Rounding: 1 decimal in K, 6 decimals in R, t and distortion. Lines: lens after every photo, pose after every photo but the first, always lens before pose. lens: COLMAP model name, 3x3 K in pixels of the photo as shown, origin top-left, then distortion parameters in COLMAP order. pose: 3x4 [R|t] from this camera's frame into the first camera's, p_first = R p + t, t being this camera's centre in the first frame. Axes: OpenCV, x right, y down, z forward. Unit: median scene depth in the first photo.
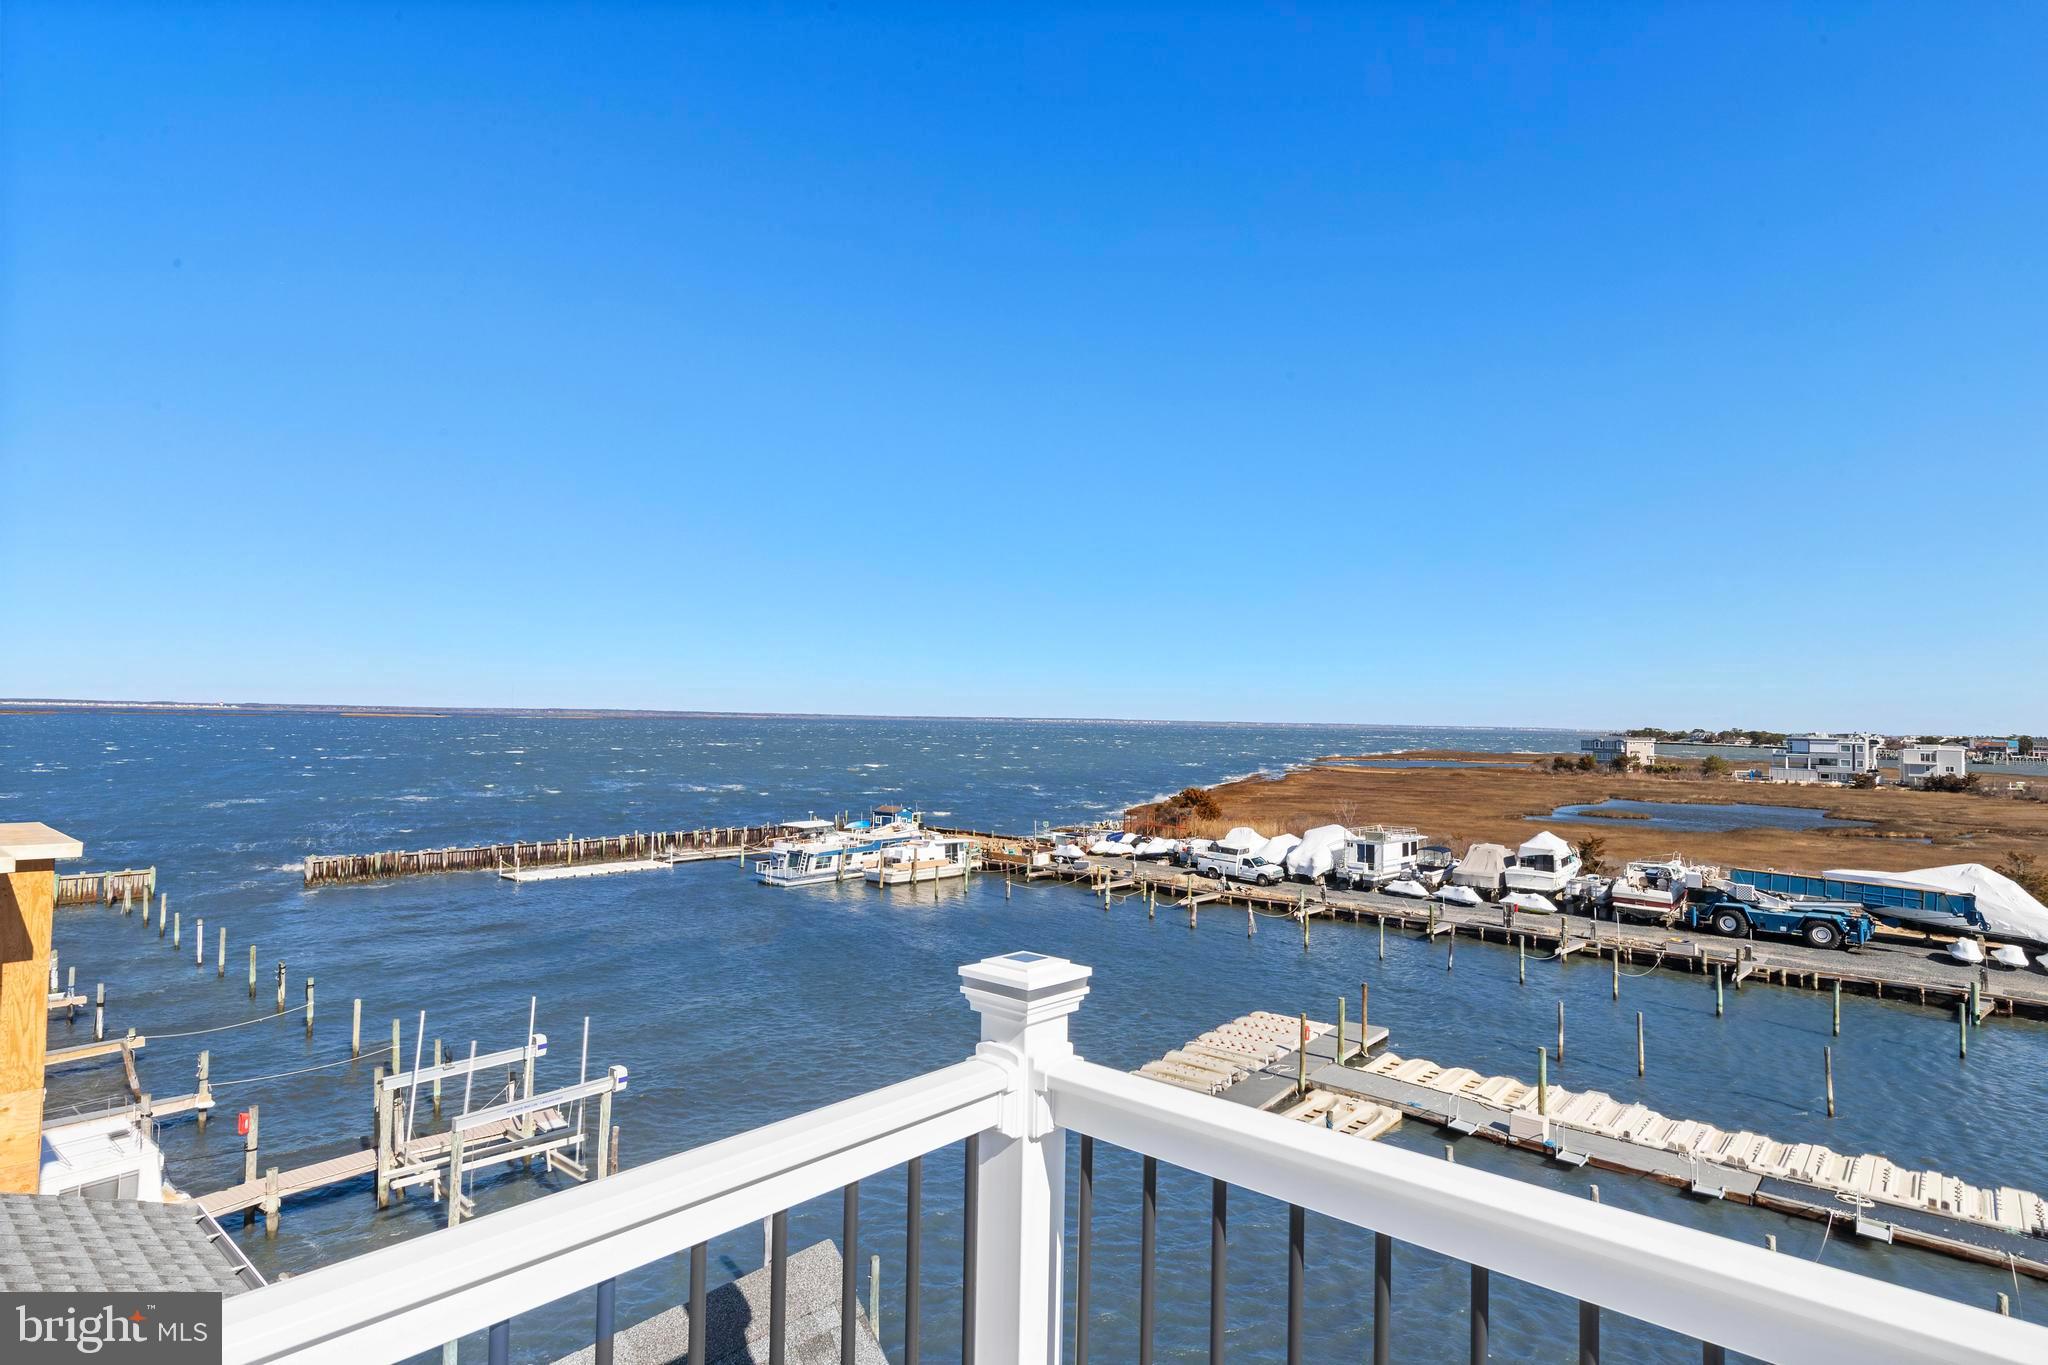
lens RADIAL K [[1103.1, 0, 1045.0], [0, 1103.1, 682.9], [0, 0, 1]] dist [0.002867, 0.000875]
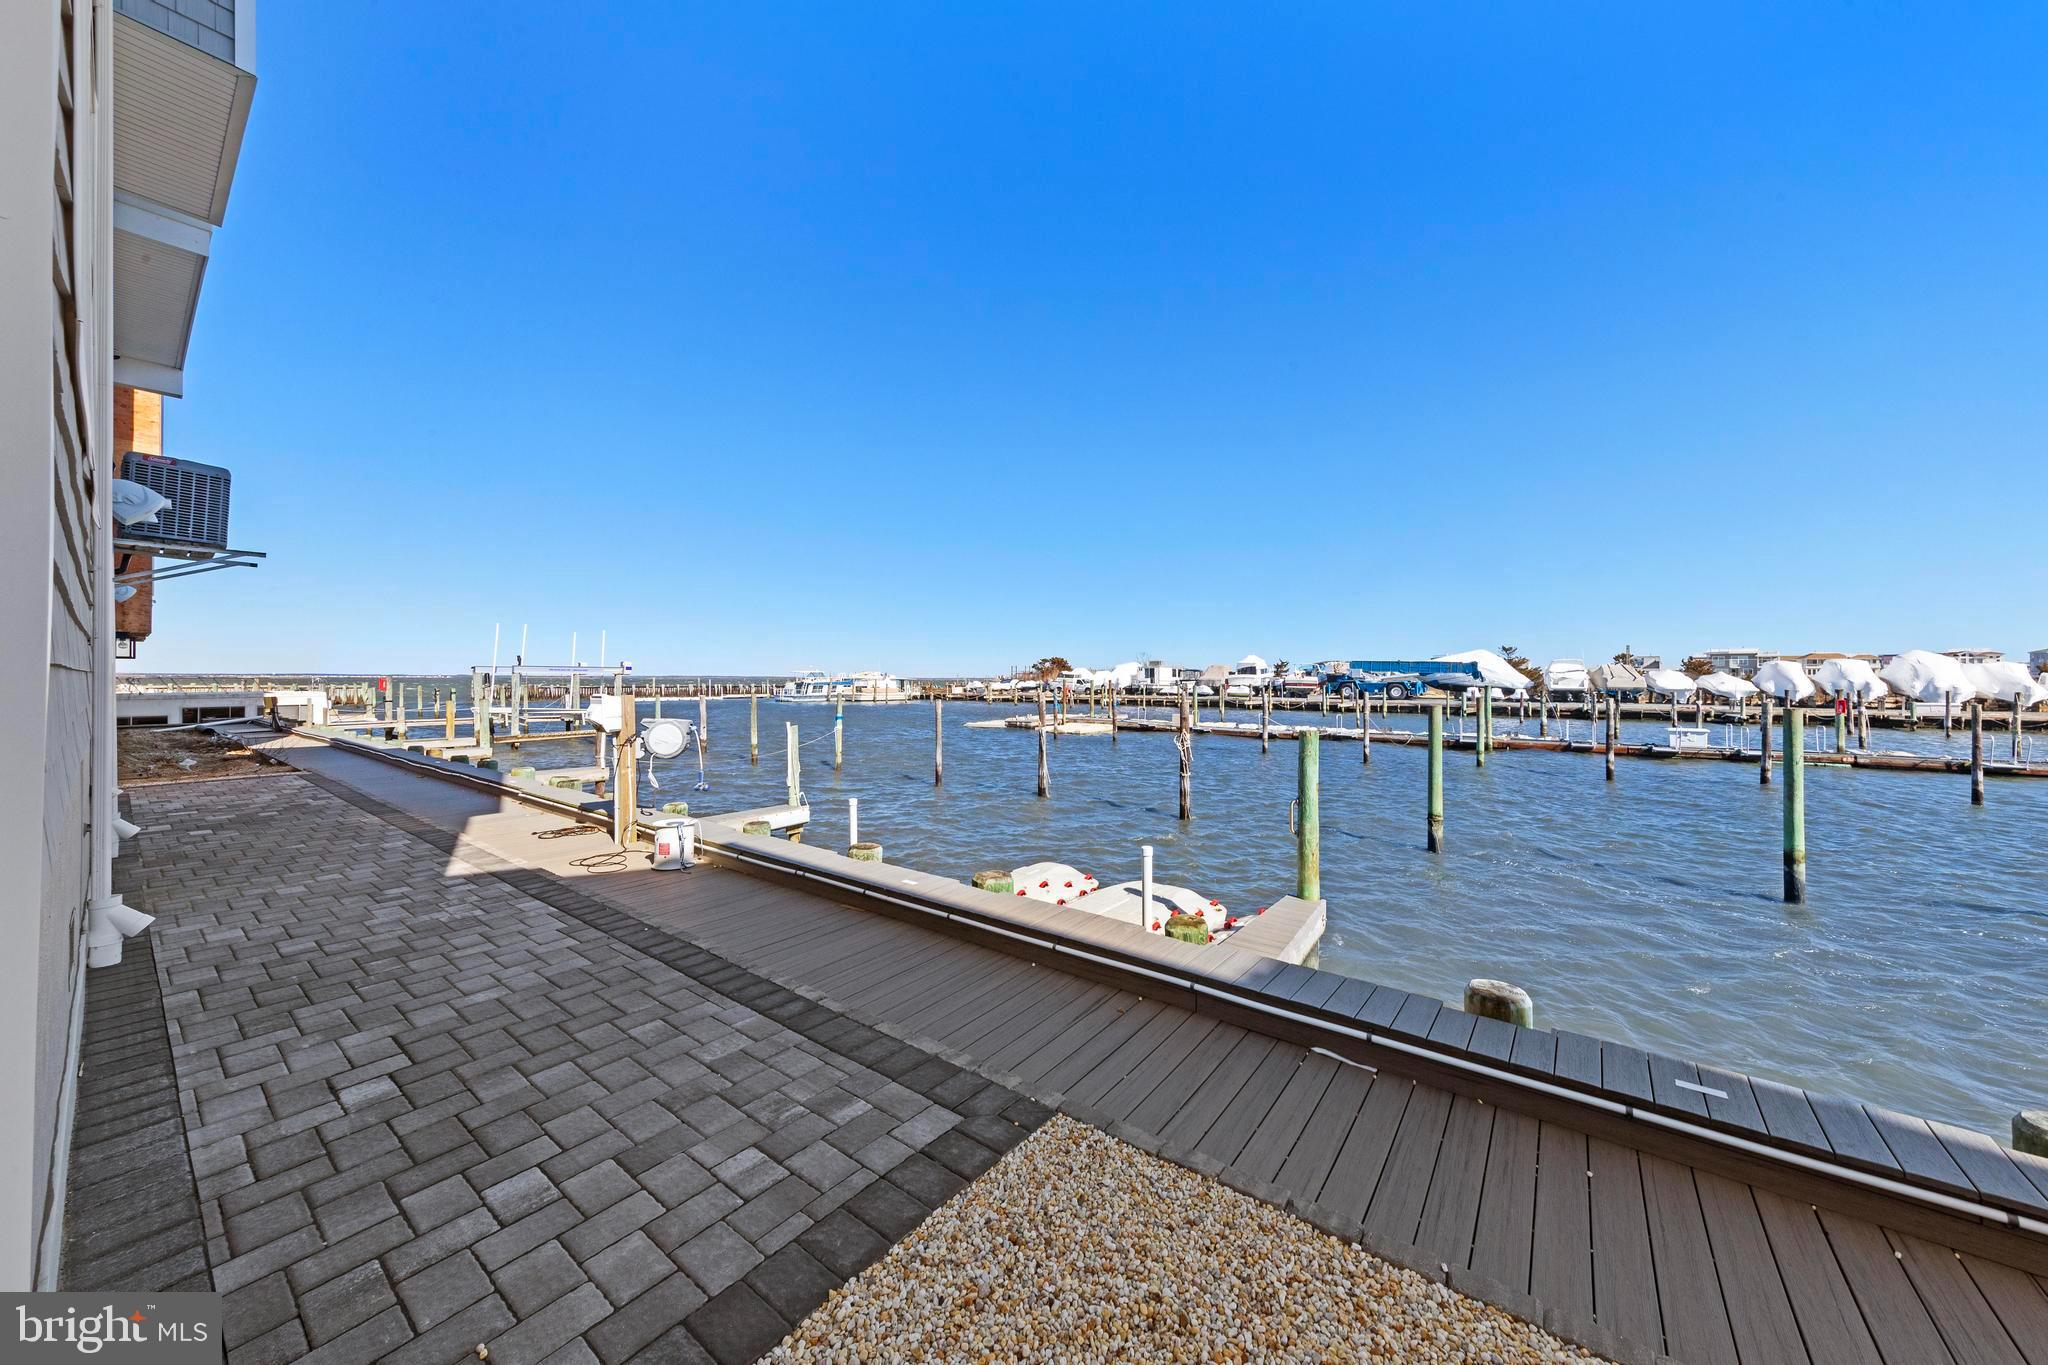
lens RADIAL K [[698.9, 0, 1049.6], [0, 698.9, 675.7], [0, 0, 1]] dist [0.006891, 0.000237]
pose [[0.996970, -0.014152, 0.076490, 0.058670], [0.011941, 0.999500, 0.029287, 0.121955], [-0.076866, -0.028285, 0.996640, -0.035605]]
